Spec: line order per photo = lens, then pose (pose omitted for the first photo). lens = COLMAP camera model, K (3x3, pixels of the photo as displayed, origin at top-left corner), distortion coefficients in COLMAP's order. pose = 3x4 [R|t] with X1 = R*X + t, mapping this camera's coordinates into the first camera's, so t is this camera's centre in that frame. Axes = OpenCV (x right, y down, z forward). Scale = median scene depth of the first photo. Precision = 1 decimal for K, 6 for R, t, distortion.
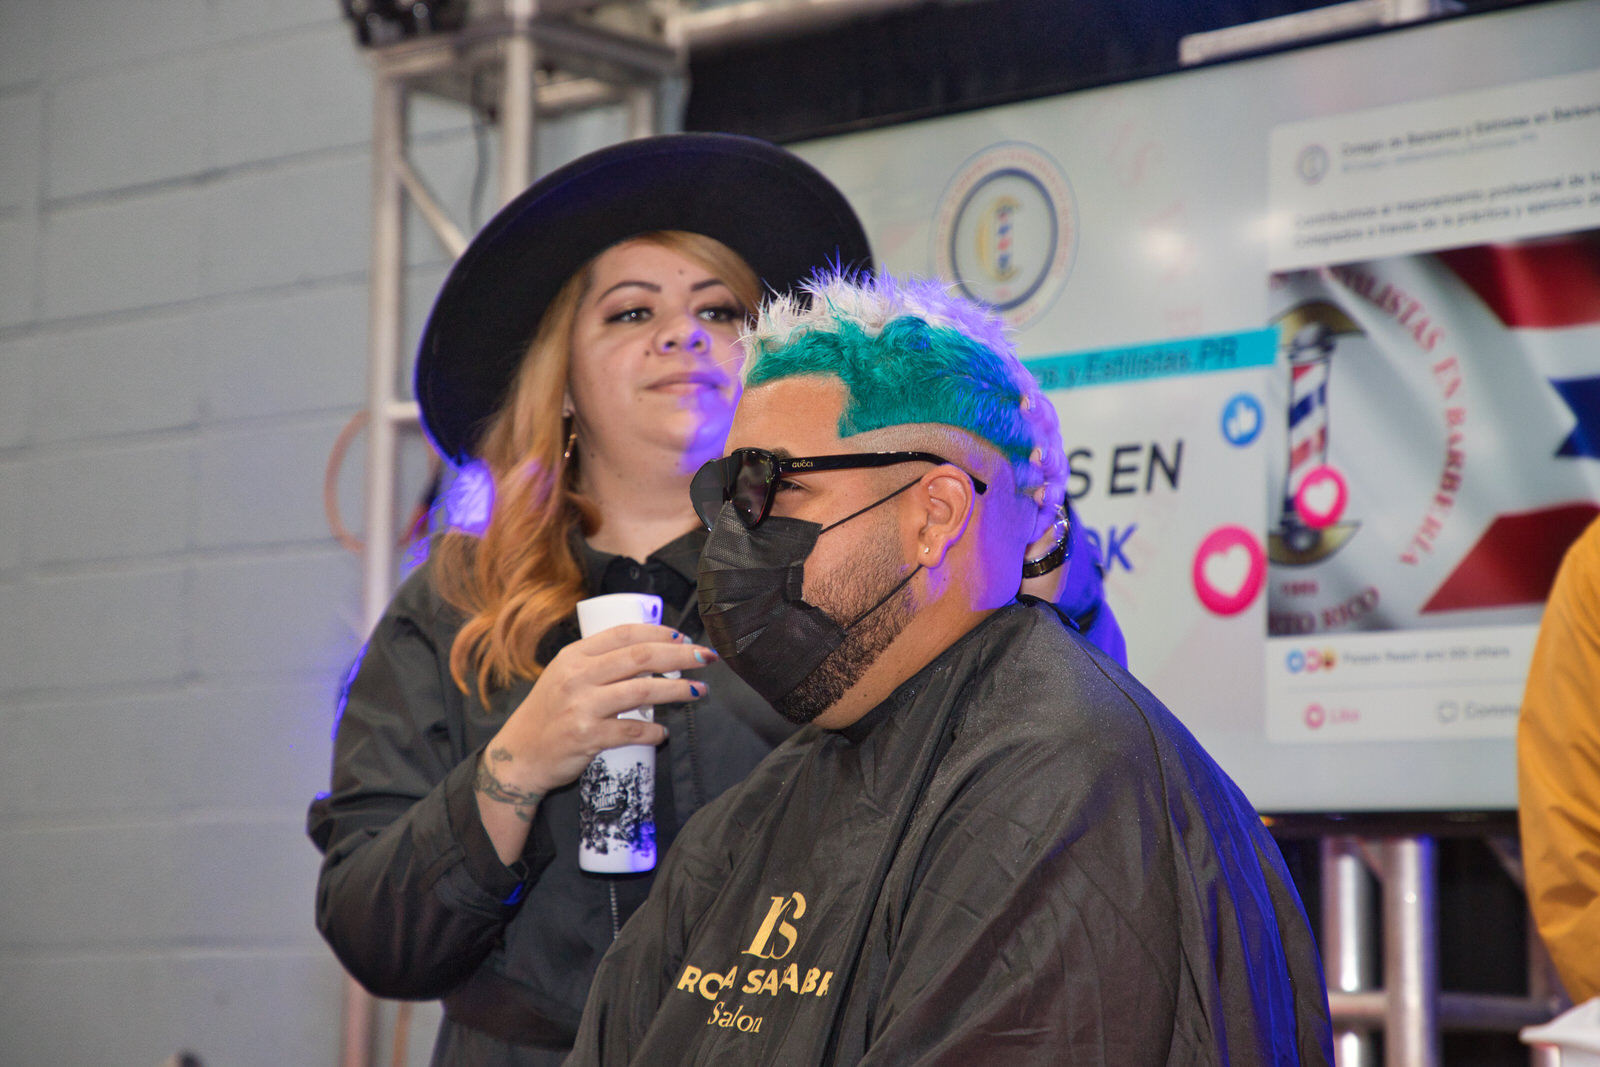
lens RADIAL K [[4585.9, 0, 800.0], [0, 4585.9, 533.5], [0, 0, 1]] dist [-0.099695, -0.751703]
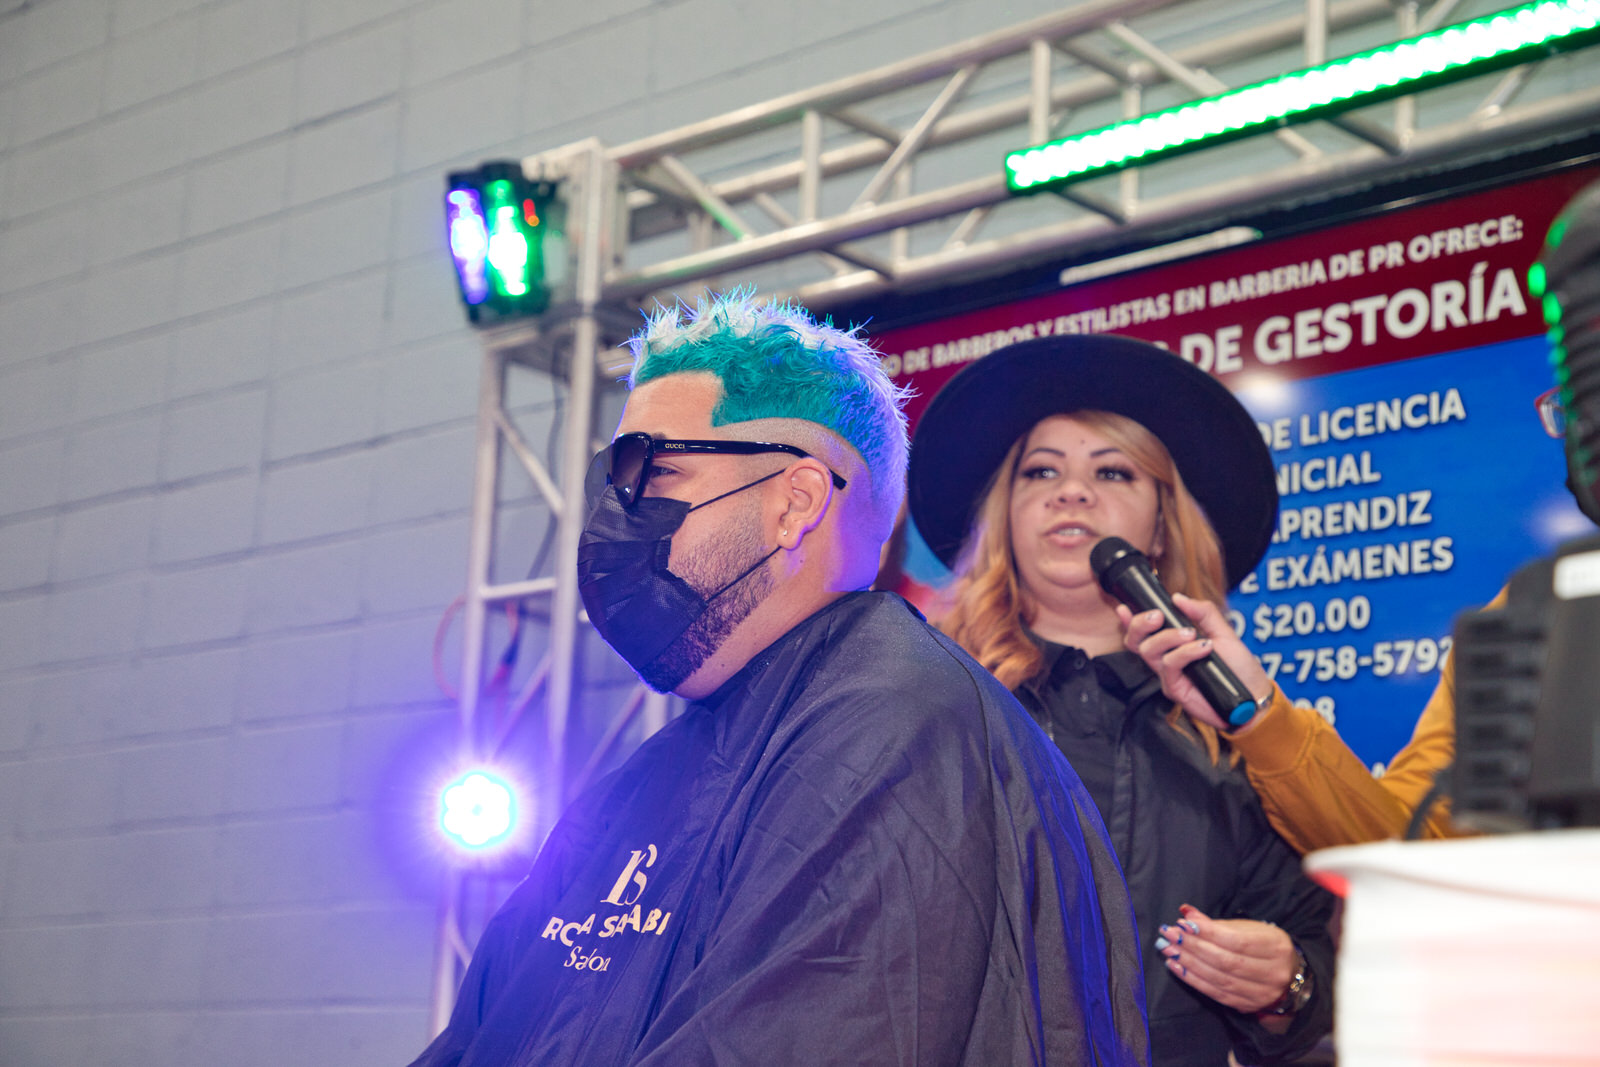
lens RADIAL K [[2952.2, 0, 800.9], [0, 2952.2, 443.0], [0, 0, 1]] dist [0.019719, 0.320211]
pose [[0.999153, 0.037050, -0.017923, 0.043402], [-0.038911, 0.992249, -0.118019, 0.065566], [0.013412, 0.118617, 0.992850, 0.300936]]
